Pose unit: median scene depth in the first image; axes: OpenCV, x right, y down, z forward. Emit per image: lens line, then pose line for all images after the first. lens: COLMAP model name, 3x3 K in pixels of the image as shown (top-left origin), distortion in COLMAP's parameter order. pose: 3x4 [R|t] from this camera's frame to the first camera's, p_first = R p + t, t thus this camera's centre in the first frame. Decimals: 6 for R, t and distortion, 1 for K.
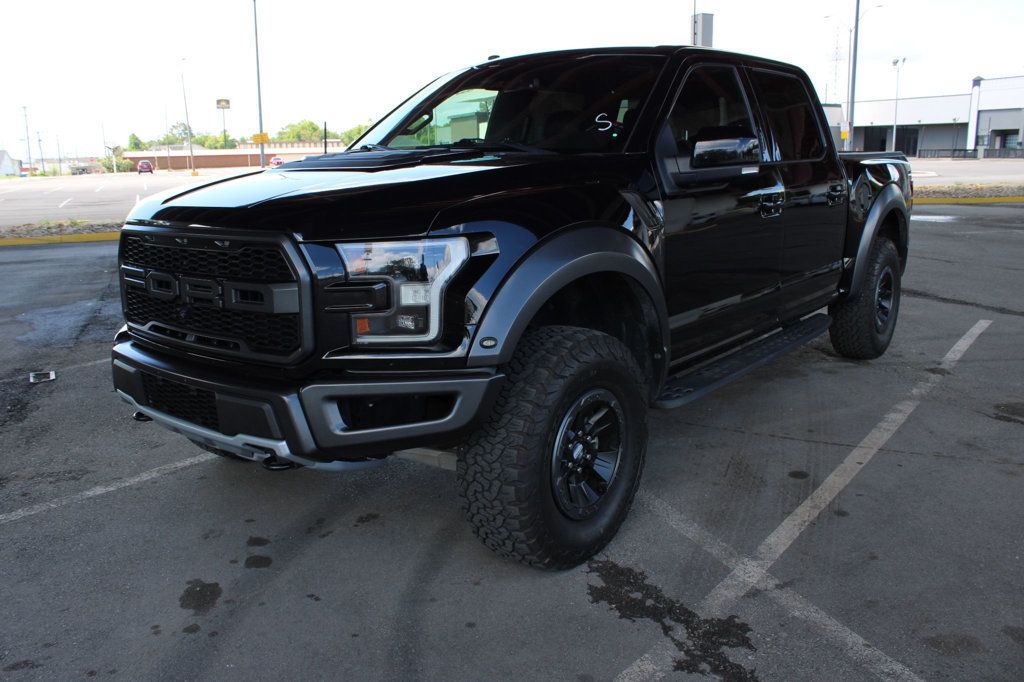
lens RADIAL K [[852.9, 0, 512.3], [0, 852.9, 328.8], [0, 0, 1]] dist [-0.168986, 0.151089]
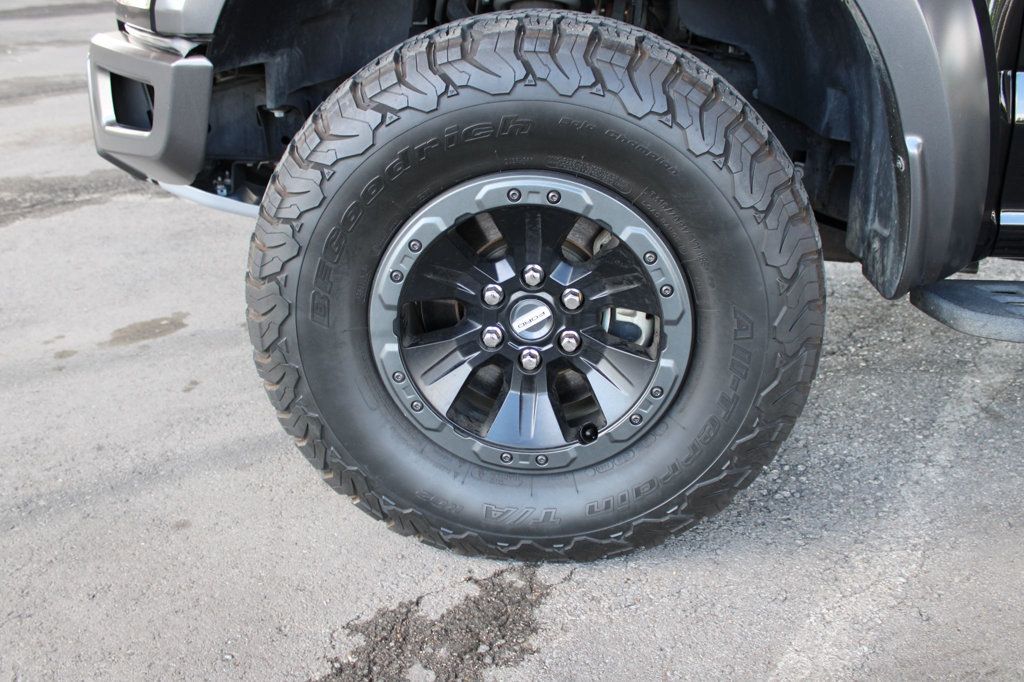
lens RADIAL K [[981.8, 0, 512.0], [0, 981.8, 341.0], [0, 0, 1]] dist [-0.097329, 0.003226]
pose [[0.549265, 0.345957, -0.760672, 0.432224], [-0.165983, 0.937307, 0.306439, 0.007842], [0.818998, -0.042057, 0.572253, 0.693081]]
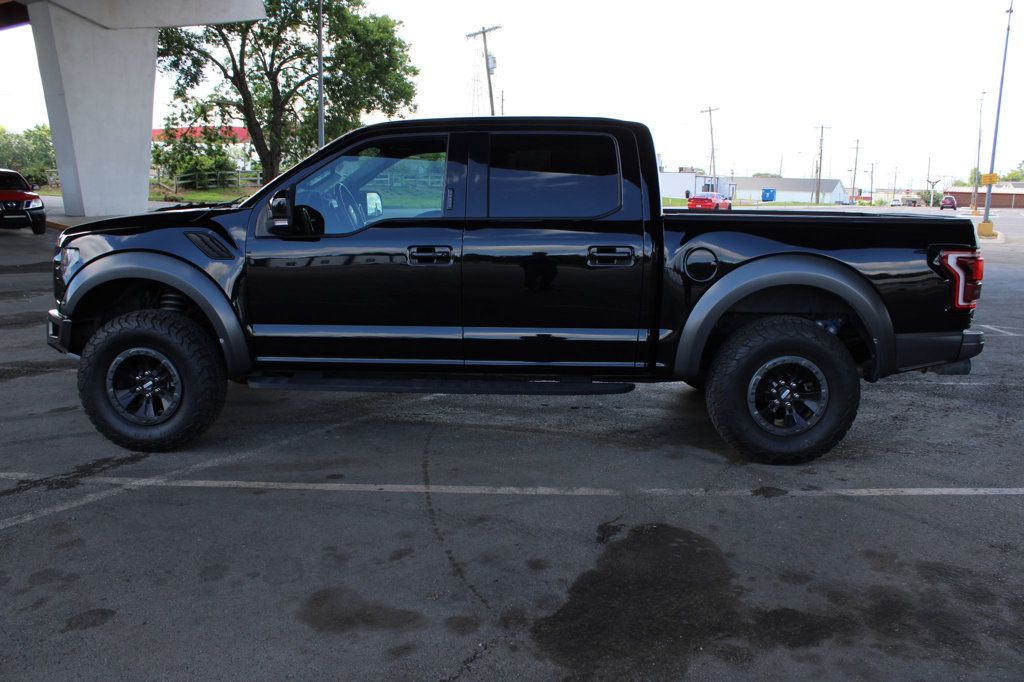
lens RADIAL K [[852.9, 0, 512.3], [0, 852.9, 328.8], [0, 0, 1]] dist [-0.168986, 0.151089]
pose [[0.601376, 0.153489, -0.784085, 1.731519], [-0.183591, 0.981660, 0.051355, -0.175067], [0.777587, 0.113067, 0.618526, 0.517501]]
